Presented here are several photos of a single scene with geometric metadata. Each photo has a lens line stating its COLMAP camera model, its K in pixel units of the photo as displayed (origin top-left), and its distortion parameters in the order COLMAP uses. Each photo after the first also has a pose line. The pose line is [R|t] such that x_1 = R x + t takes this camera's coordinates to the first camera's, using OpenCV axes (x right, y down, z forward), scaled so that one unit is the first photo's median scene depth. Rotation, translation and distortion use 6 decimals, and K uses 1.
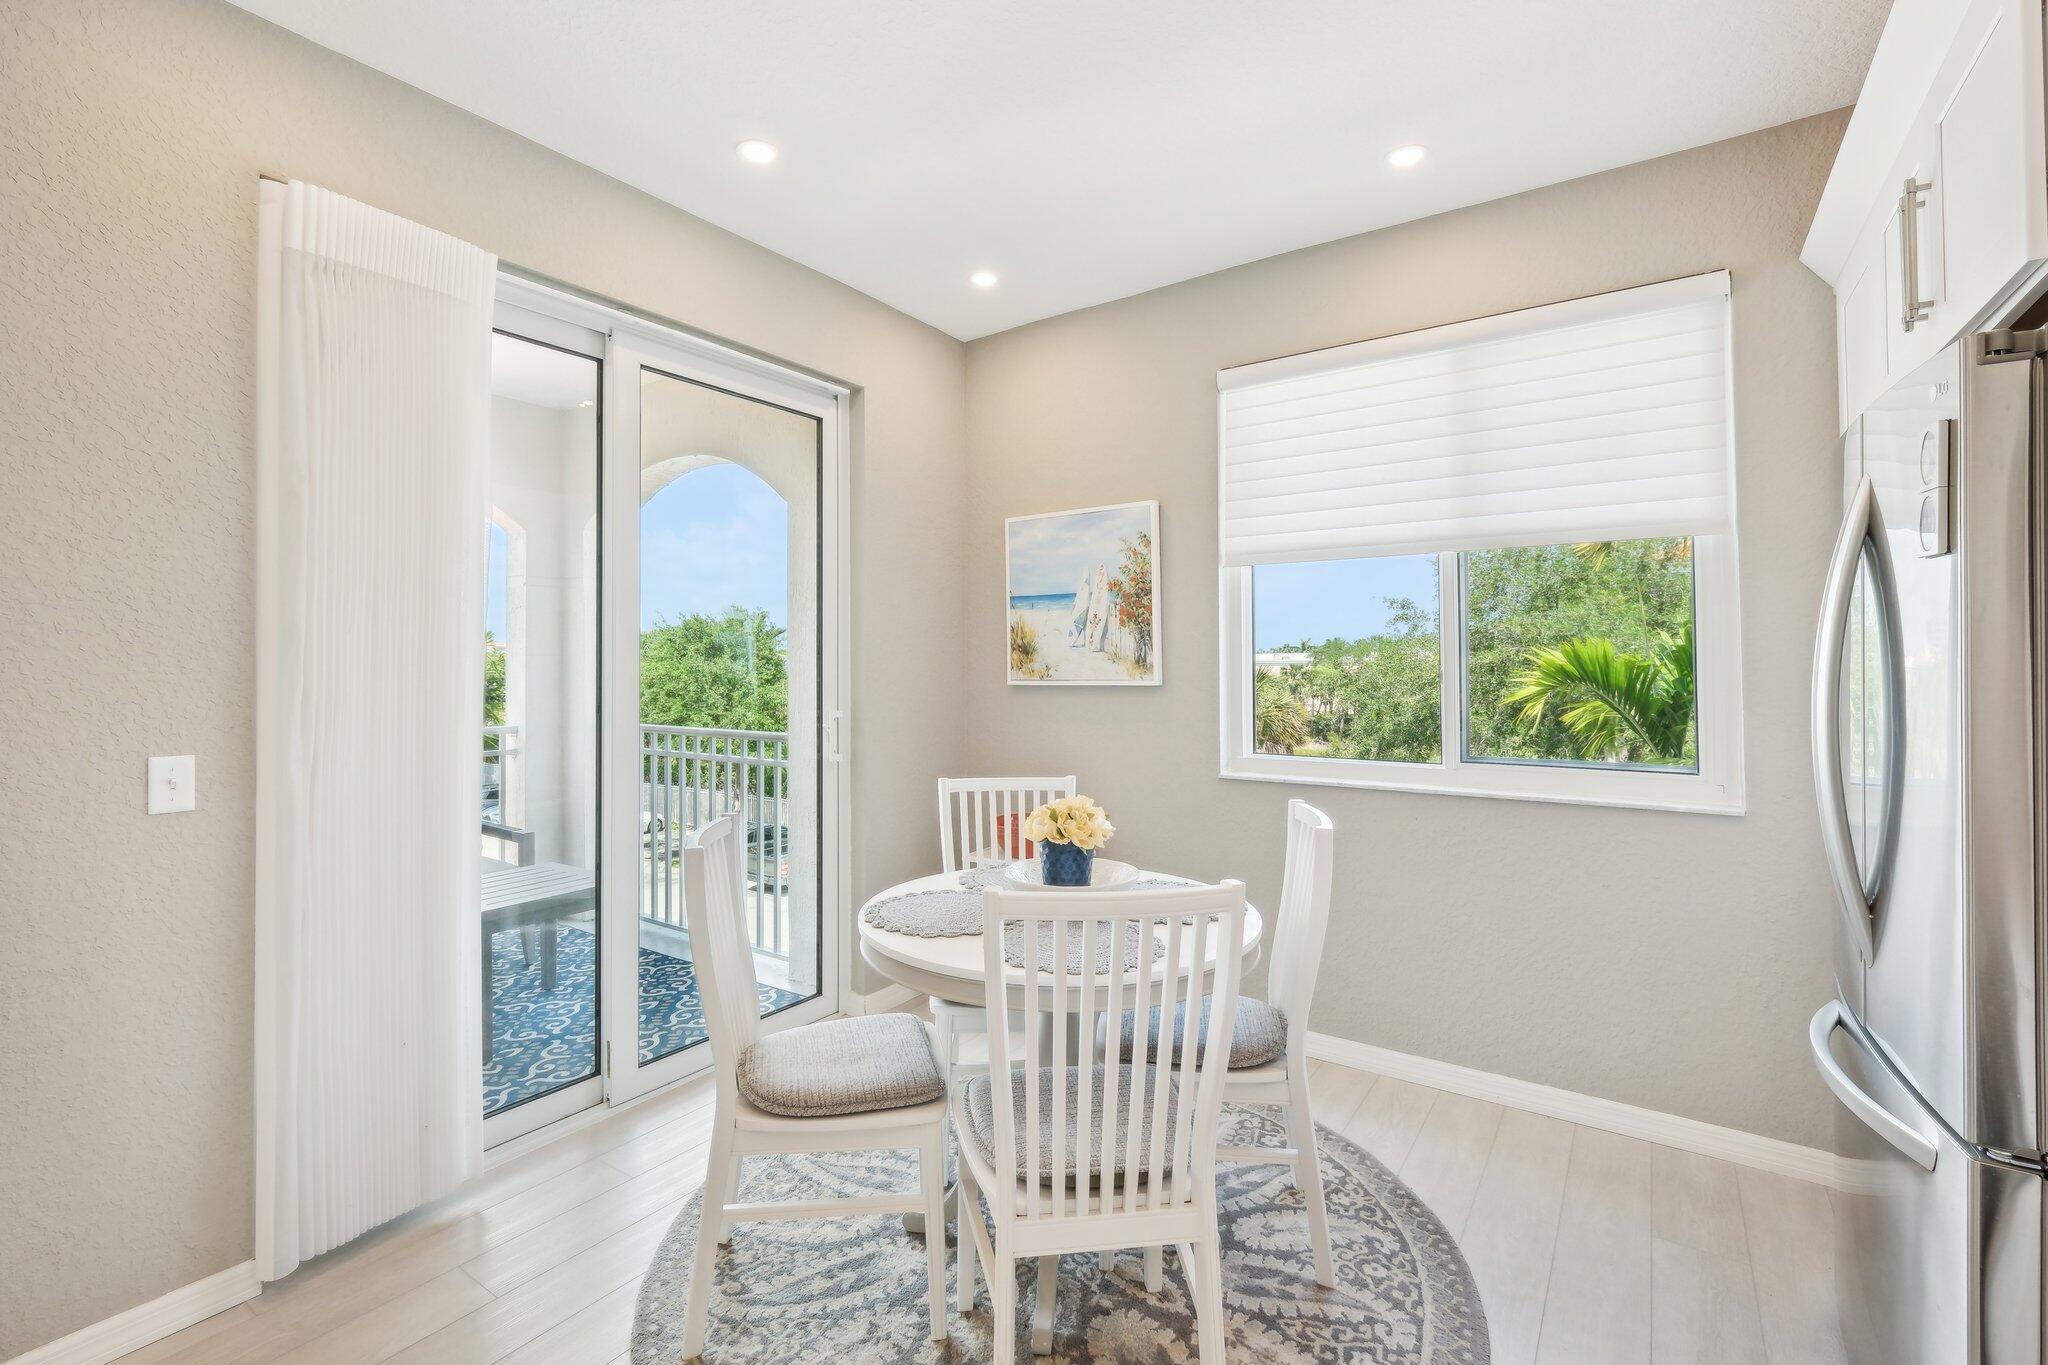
lens RADIAL K [[891.7, 0, 1005.4], [0, 891.7, 670.3], [0, 0, 1]] dist [-0.004486, -0.000421]
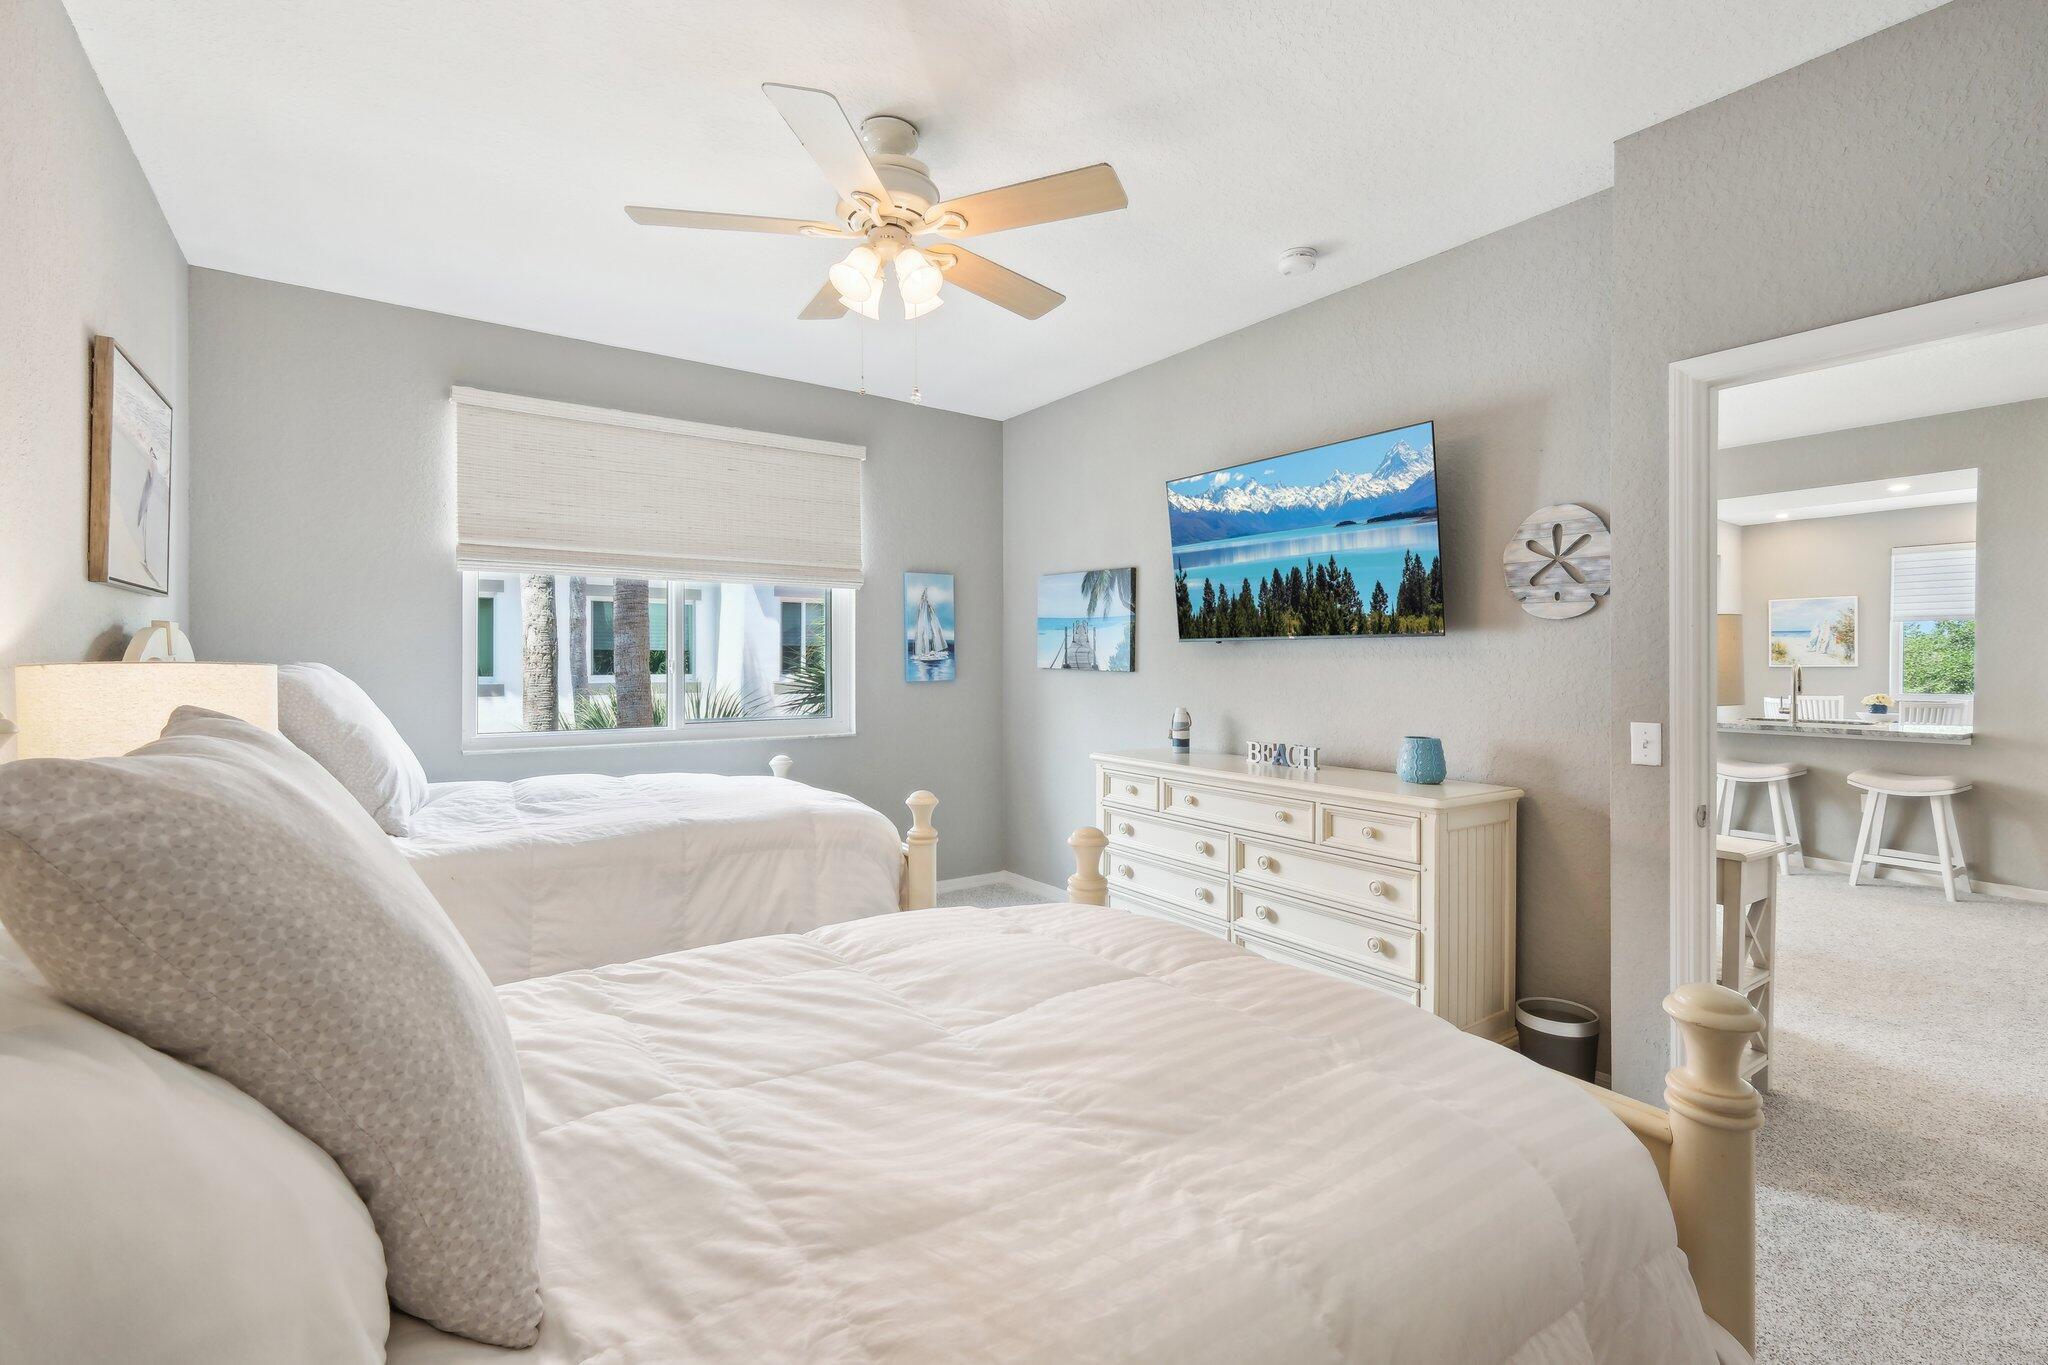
lens RADIAL K [[891.7, 0, 1020.7], [0, 891.7, 669.8], [0, 0, 1]] dist [-0.004486, -0.000421]
pose [[0.944777, 0.008853, -0.327595, -1.252708], [-0.007232, 0.999955, 0.006167, 0.026941], [0.327635, -0.003458, 0.944798, -2.196028]]
